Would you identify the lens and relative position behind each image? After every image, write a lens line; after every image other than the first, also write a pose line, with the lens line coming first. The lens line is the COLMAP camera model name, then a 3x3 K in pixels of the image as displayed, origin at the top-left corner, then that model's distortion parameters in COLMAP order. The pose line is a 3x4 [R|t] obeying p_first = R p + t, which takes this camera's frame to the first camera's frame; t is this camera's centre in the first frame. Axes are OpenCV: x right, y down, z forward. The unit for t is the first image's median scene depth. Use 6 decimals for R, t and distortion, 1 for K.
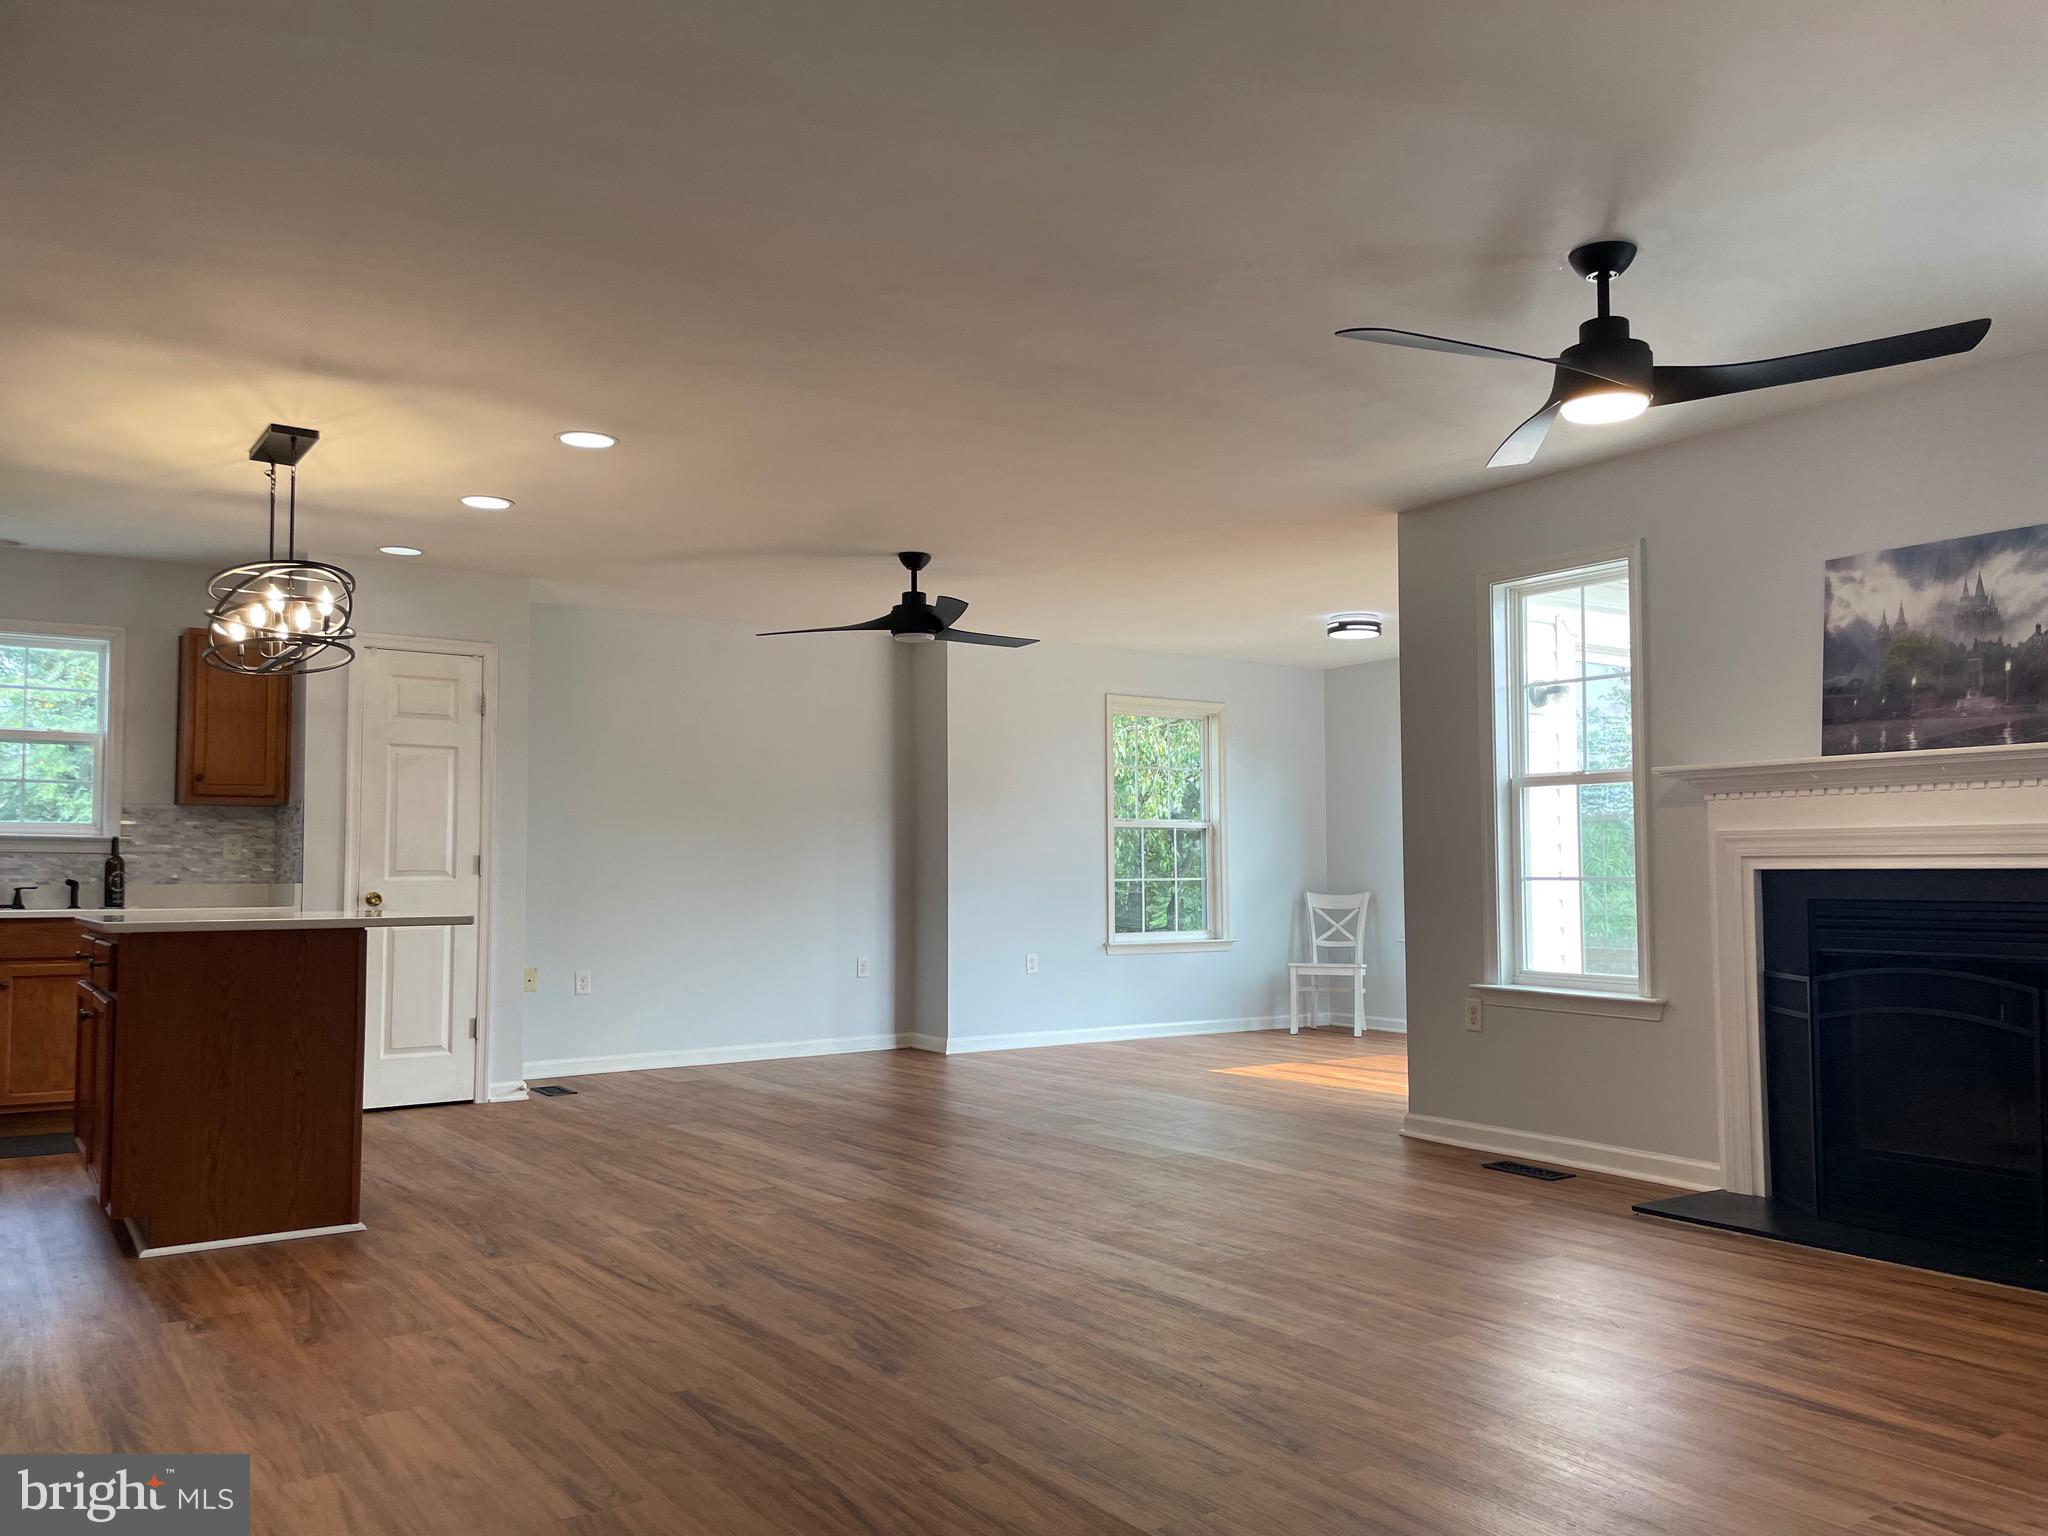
lens RADIAL K [[1543.9, 0, 1040.8], [0, 1543.9, 784.0], [0, 0, 1]] dist [0.099147, -0.119220]
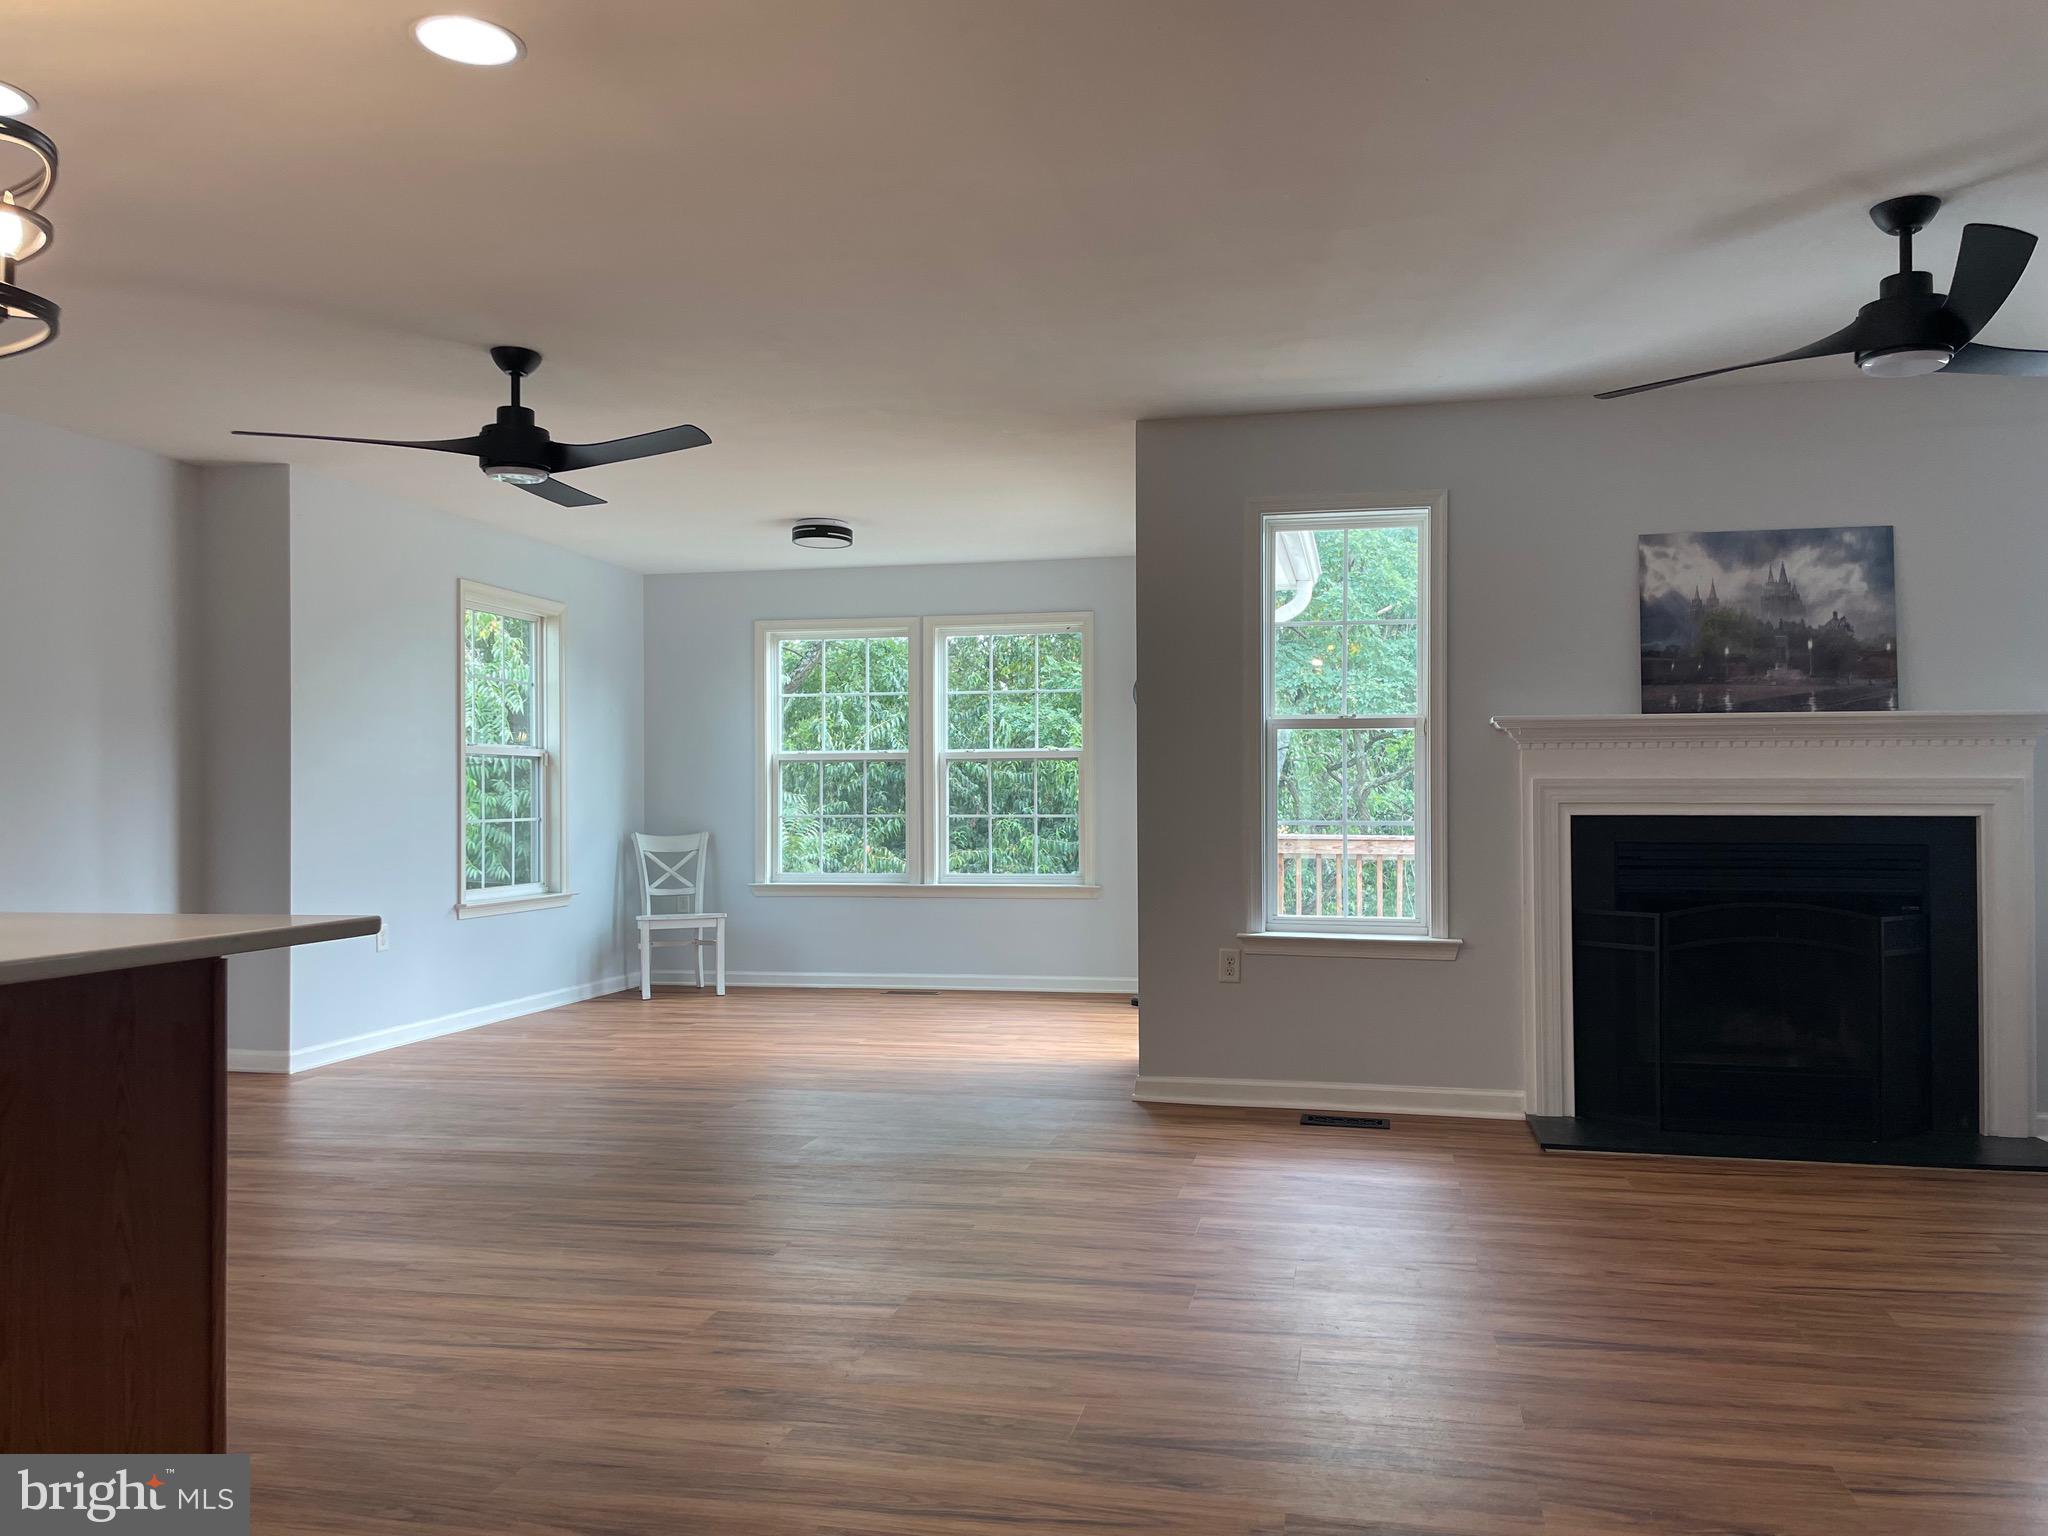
lens RADIAL K [[1543.9, 0, 1041.6], [0, 1543.9, 783.1], [0, 0, 1]] dist [0.099147, -0.119220]
pose [[0.730821, 0.010667, 0.682486, -0.563850], [-0.041392, 0.998730, 0.028714, 0.017572], [-0.681313, -0.049234, 0.730334, 0.487076]]
